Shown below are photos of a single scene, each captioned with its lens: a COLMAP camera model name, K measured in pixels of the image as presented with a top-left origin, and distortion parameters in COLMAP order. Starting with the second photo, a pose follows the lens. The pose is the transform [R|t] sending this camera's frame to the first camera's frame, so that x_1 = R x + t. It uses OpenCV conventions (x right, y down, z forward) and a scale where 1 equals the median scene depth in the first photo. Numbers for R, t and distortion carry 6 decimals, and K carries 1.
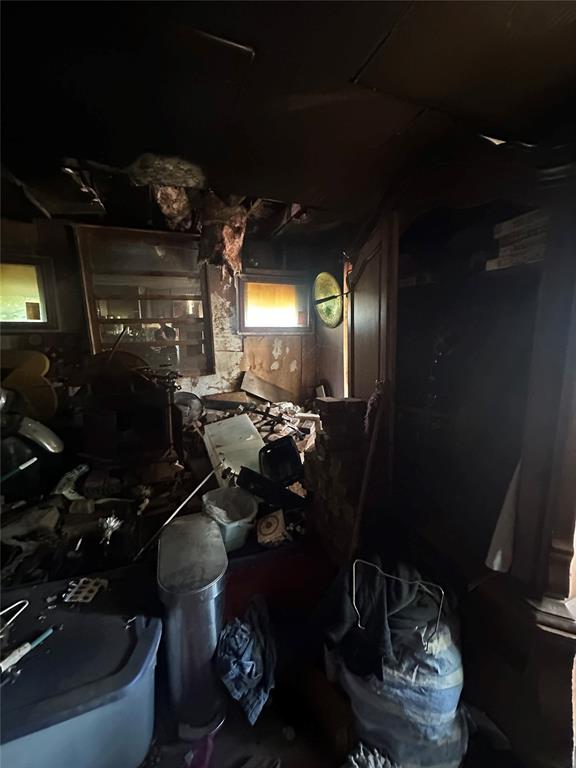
lens RADIAL K [[307.0, 0, 289.1], [0, 307.0, 383.3], [0, 0, 1]] dist [-0.003503, 0.000926]
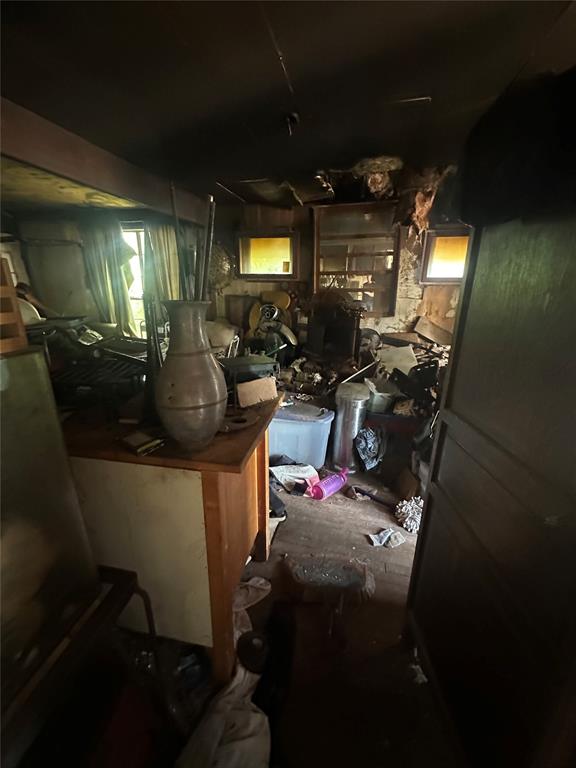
lens RADIAL K [[307.0, 0, 287.5], [0, 307.0, 383.9], [0, 0, 1]] dist [-0.003503, 0.000926]
pose [[0.812525, 0.184733, -0.552880, 0.190931], [-0.110485, 0.980069, 0.165097, 0.104657], [0.572360, -0.073061, 0.816741, -0.379884]]
